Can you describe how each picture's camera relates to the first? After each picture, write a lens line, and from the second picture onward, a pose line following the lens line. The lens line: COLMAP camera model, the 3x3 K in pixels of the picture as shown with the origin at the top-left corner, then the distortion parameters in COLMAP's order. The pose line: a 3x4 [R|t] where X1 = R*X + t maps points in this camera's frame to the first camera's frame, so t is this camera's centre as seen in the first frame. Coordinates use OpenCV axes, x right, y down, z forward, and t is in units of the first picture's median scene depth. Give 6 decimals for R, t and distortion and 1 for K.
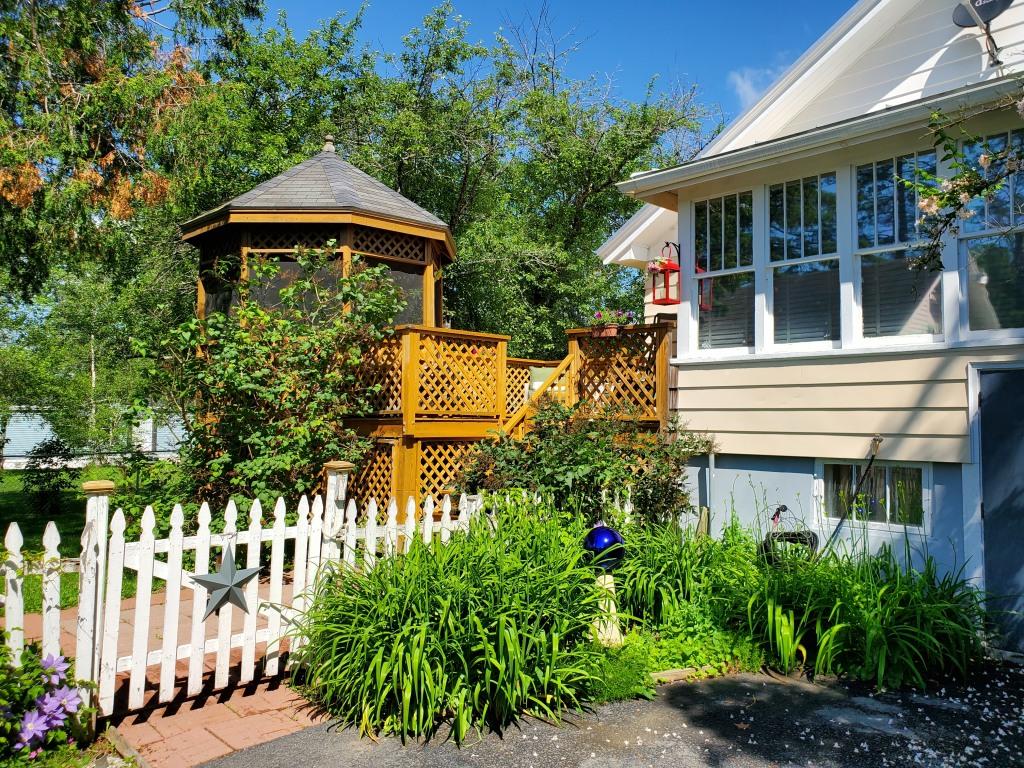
lens RADIAL K [[767.7, 0, 512.0], [0, 767.7, 384.0], [0, 0, 1]] dist [-0.006699, 0.004510]
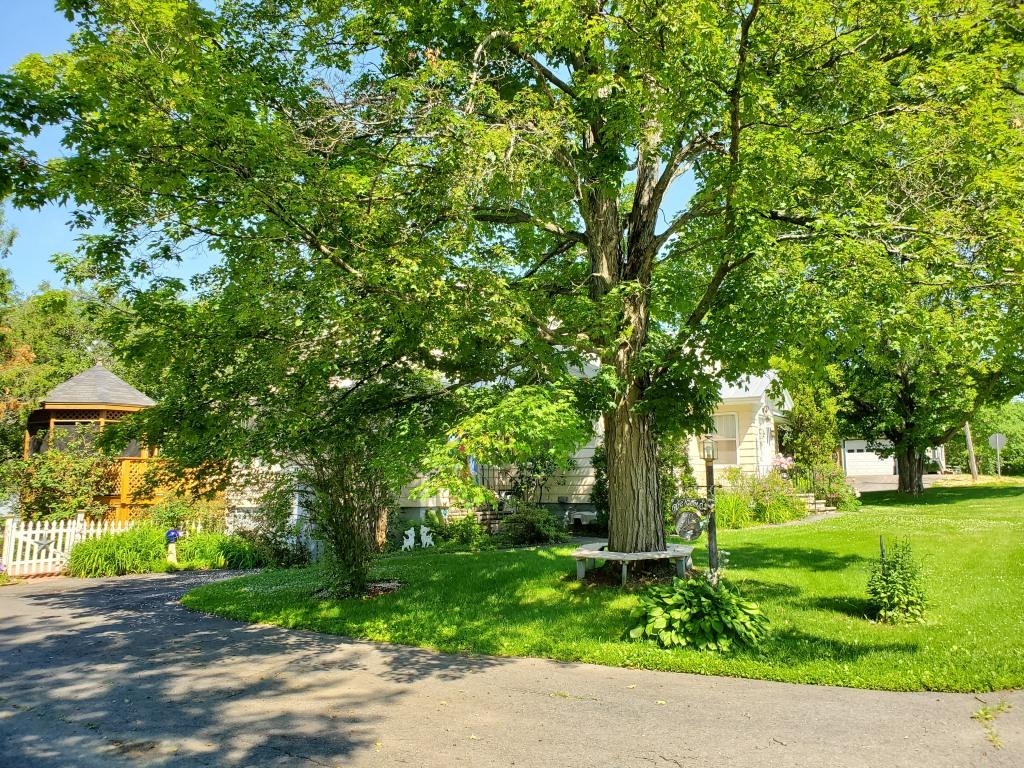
lens RADIAL K [[776.4, 0, 517.4], [0, 776.4, 376.6], [0, 0, 1]] dist [-0.005983, -0.004472]
pose [[0.976156, 0.014286, 0.216597, 0.611492], [0.008183, 0.994701, -0.102483, -0.078744], [-0.216914, 0.101812, 0.970867, -1.893360]]
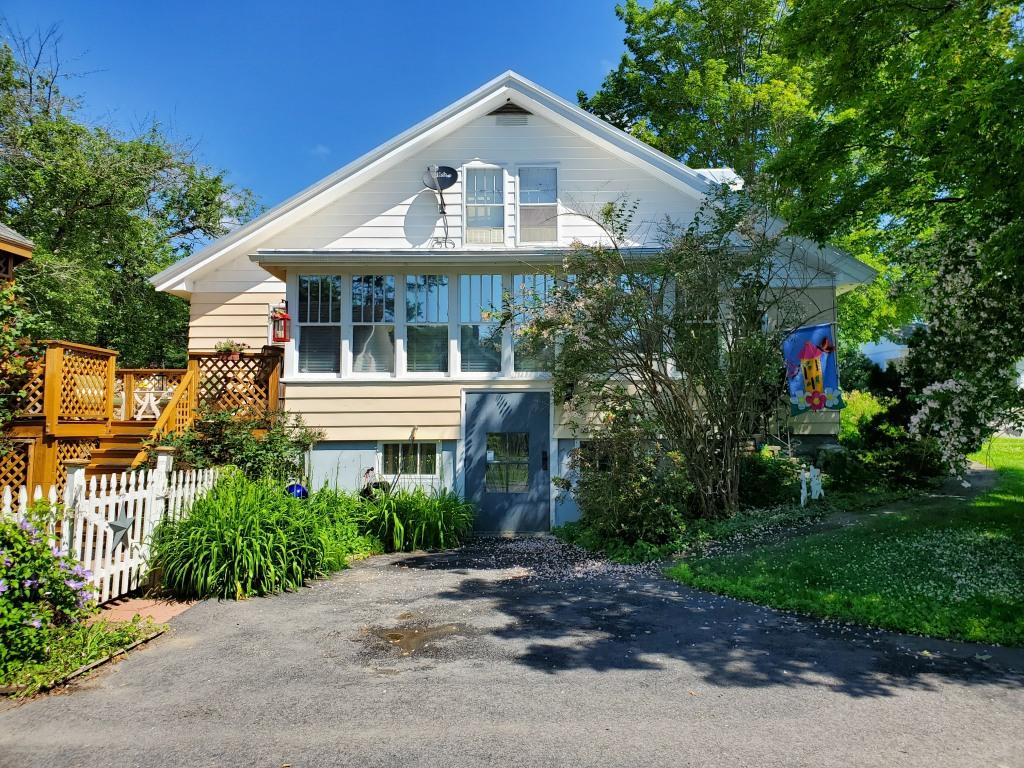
lens RADIAL K [[769.2, 0, 512.0], [0, 769.2, 384.0], [0, 0, 1]] dist [0.009877, 0.008627]
pose [[0.695813, 0.026536, 0.717733, -0.580973], [-0.021053, 0.999641, -0.016549, -0.006974], [-0.717915, -0.003596, 0.696122, -0.373076]]
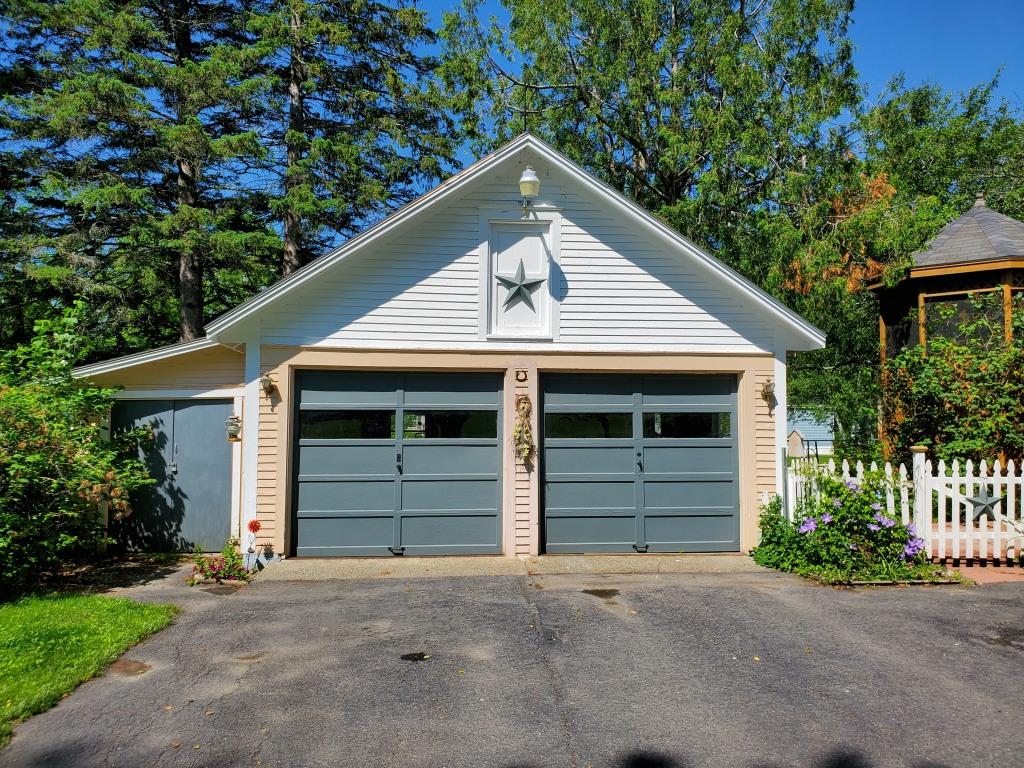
lens RADIAL K [[769.2, 0, 512.0], [0, 769.2, 384.0], [0, 0, 1]] dist [0.009877, 0.008627]
pose [[0.763905, -0.024361, -0.644869, -0.014792], [0.028740, 0.999580, -0.003716, -0.037704], [0.644688, -0.015695, 0.764284, -0.744146]]
